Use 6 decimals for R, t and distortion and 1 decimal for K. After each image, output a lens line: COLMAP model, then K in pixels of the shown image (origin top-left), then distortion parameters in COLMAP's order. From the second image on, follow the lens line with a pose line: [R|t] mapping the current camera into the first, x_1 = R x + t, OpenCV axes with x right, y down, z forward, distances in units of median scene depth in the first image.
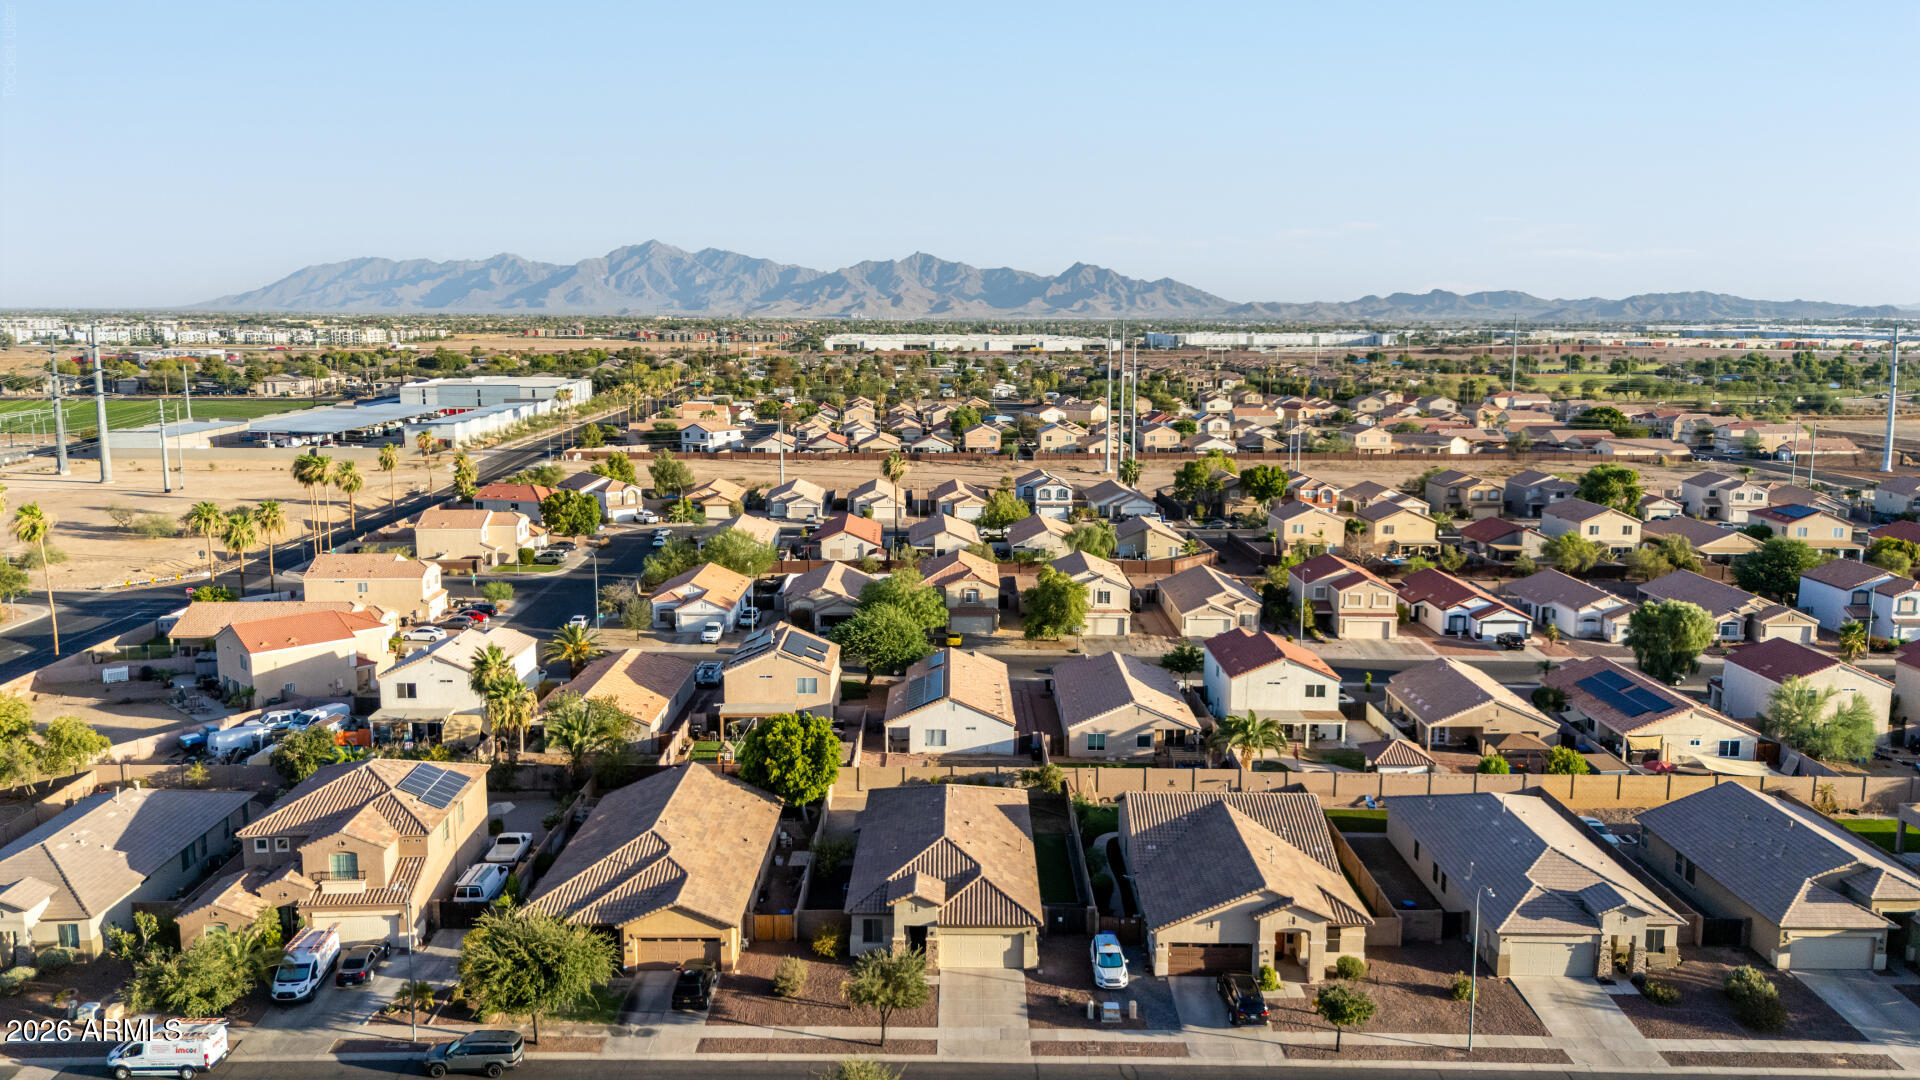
lens RADIAL K [[1413.4, 0, 960.0], [0, 1413.4, 540.0], [0, 0, 1]] dist [0.076550, -0.084075]
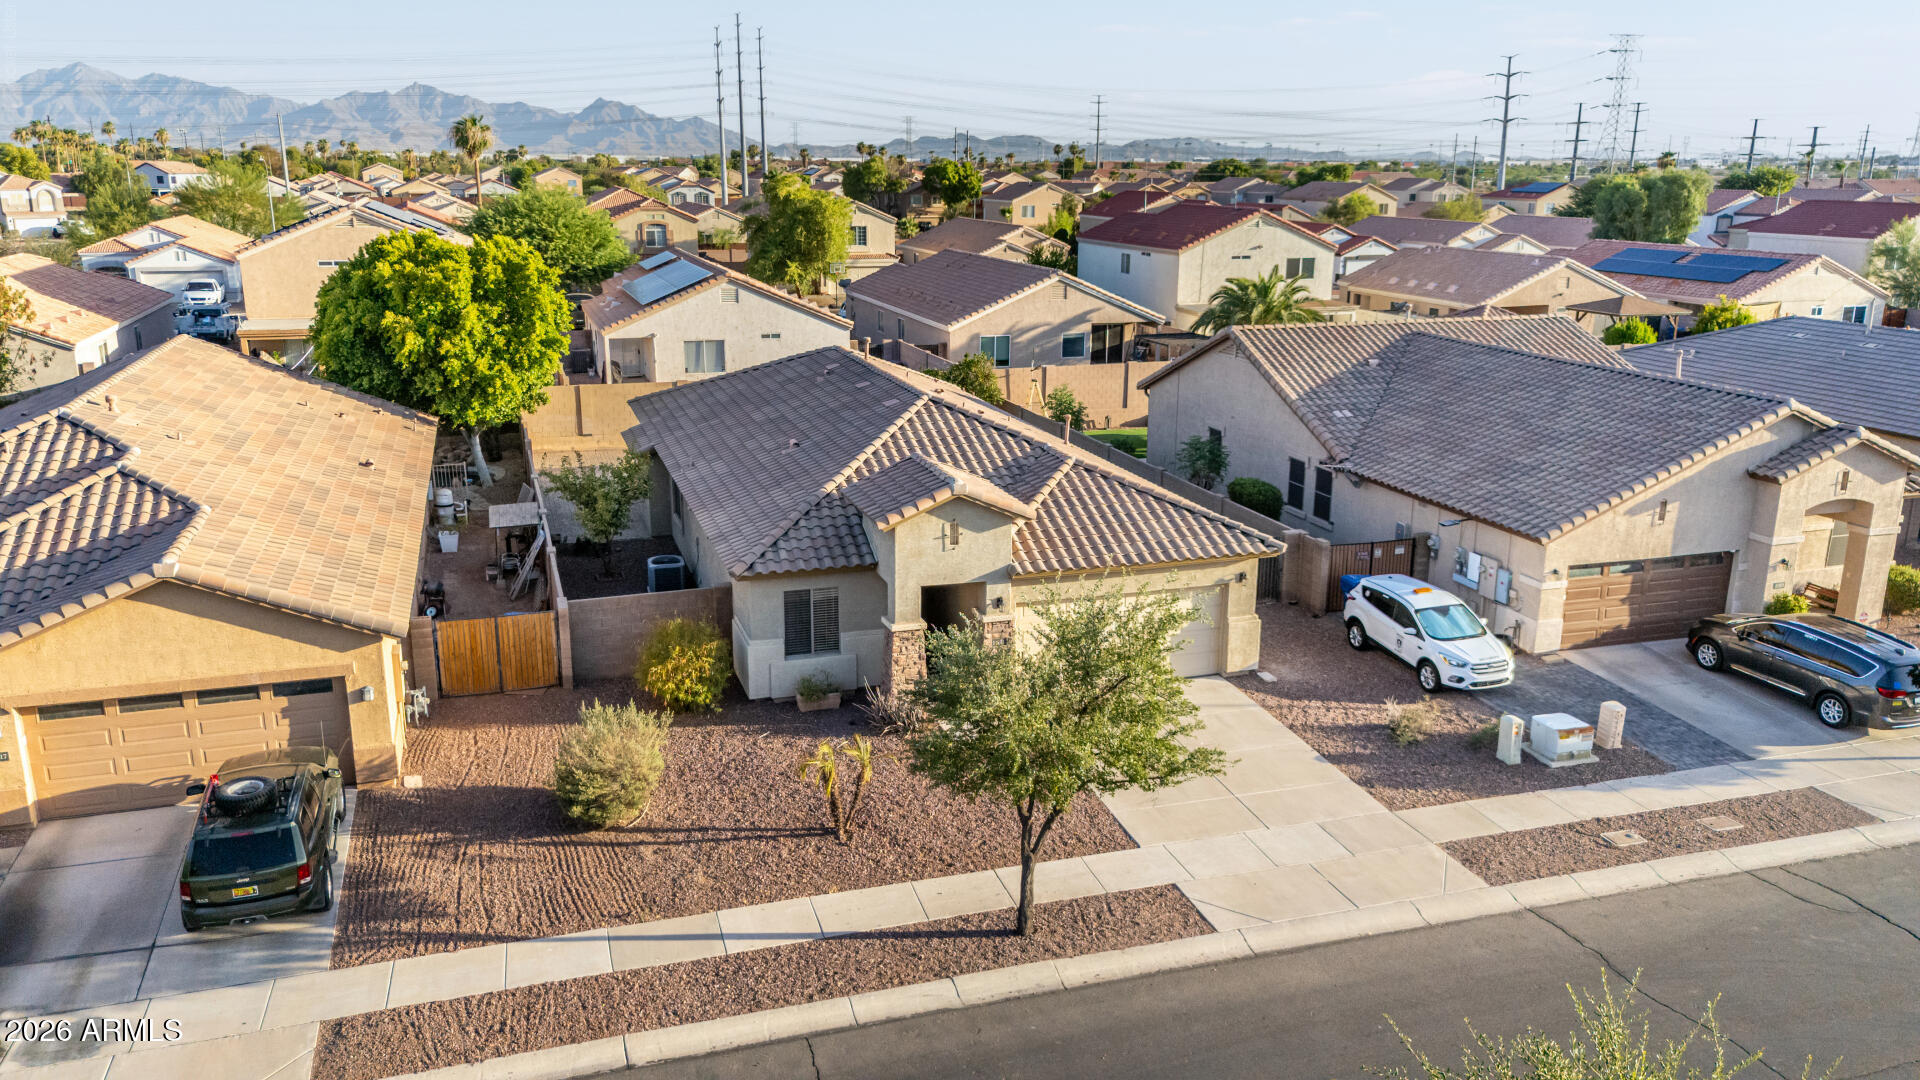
lens RADIAL K [[1413.4, 0, 960.0], [0, 1413.4, 540.0], [0, 0, 1]] dist [0.076550, -0.084075]
pose [[0.949463, -0.079398, 0.303672, -0.127523], [0.047475, 0.992674, 0.111108, 0.212392], [-0.310269, -0.091076, 0.946276, 0.644161]]
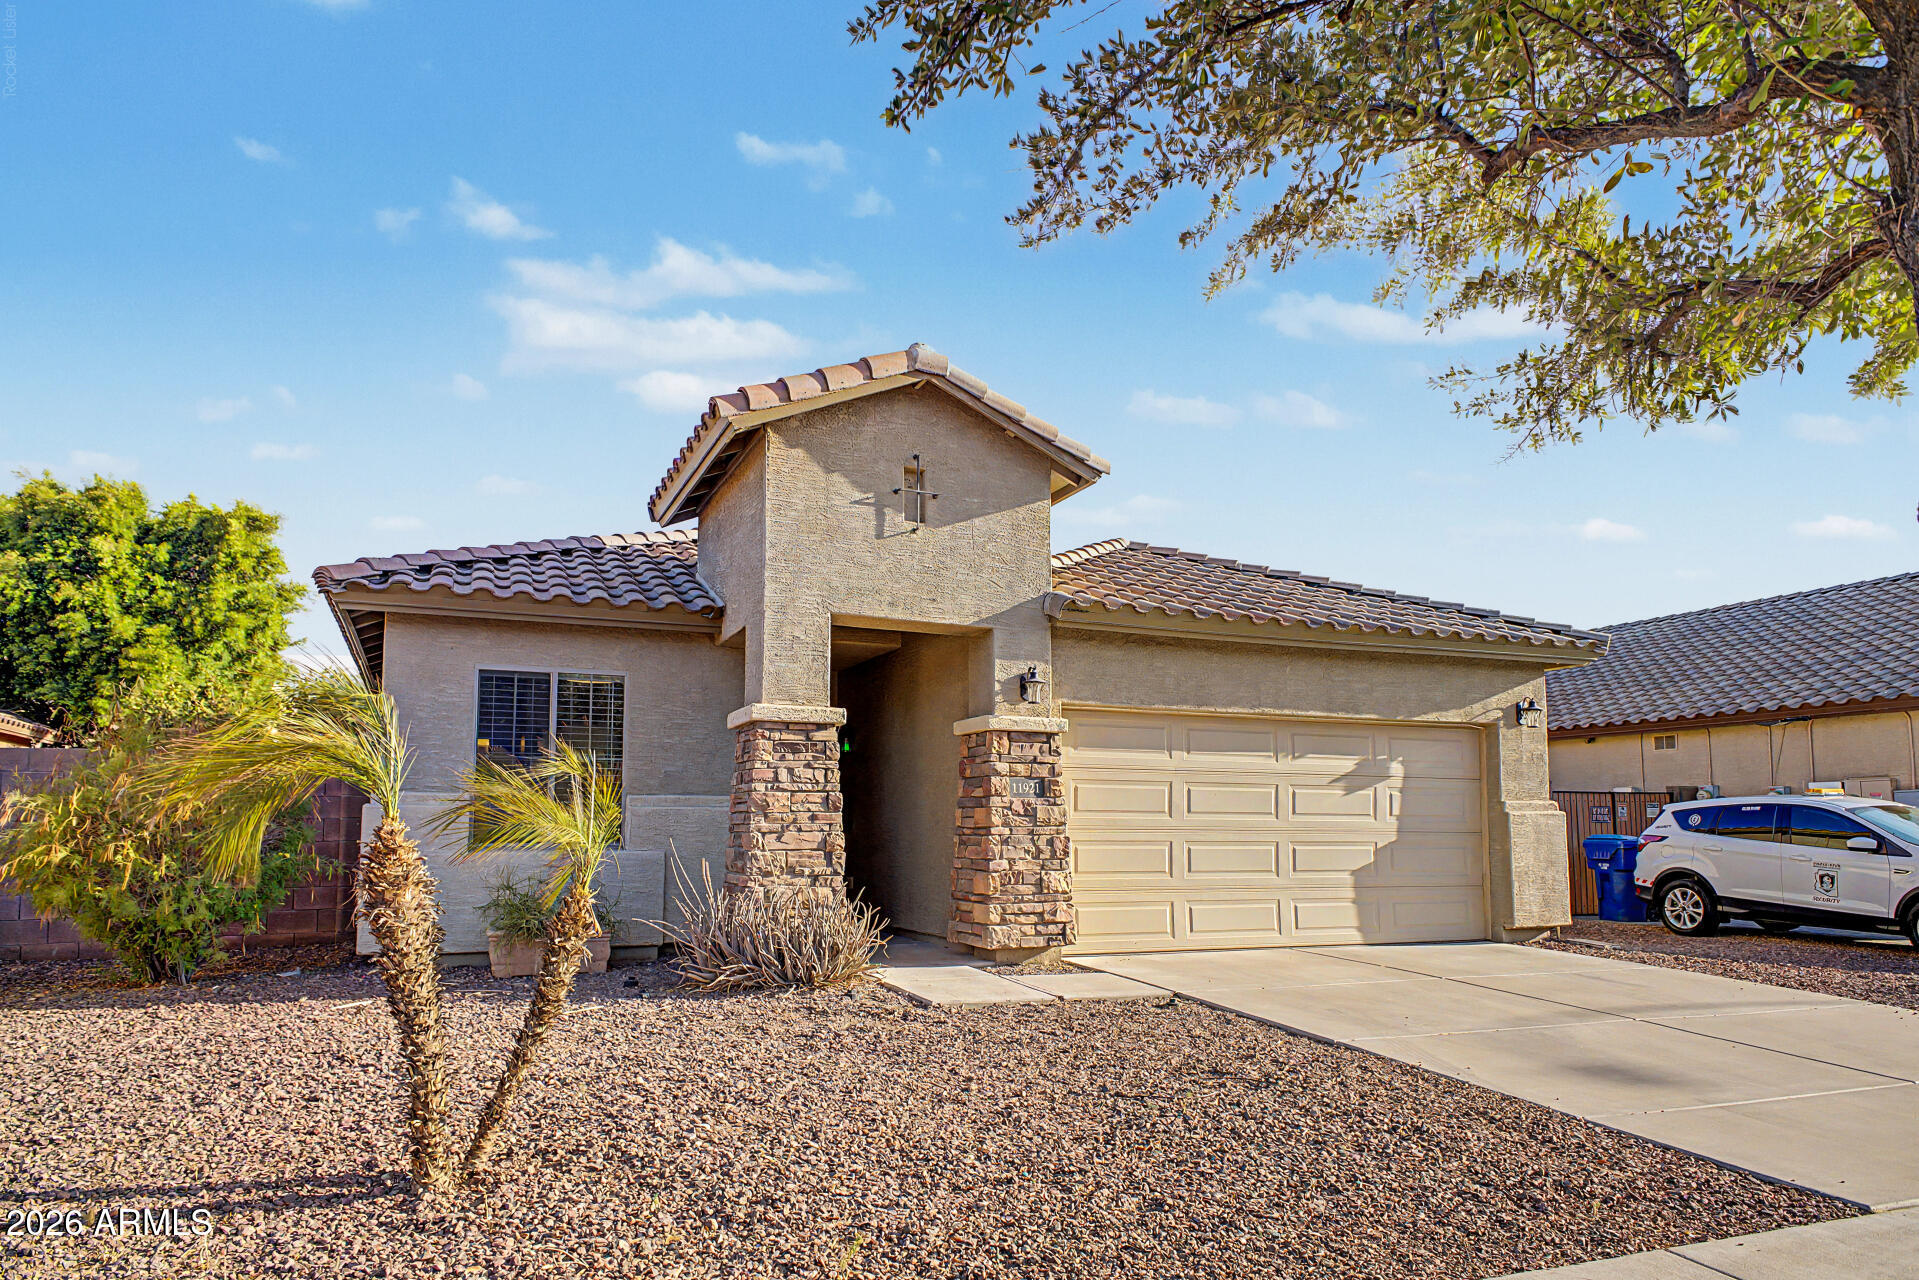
lens RADIAL K [[1246.6, 0, 955.0], [0, 1246.6, 732.4], [0, 0, 1]] dist [-0.002725, -0.001357]
pose [[0.916708, 0.033343, 0.398165, -0.071405], [0.064459, 0.971117, -0.229730, 0.295489], [-0.394325, 0.236261, 0.888082, 0.854798]]
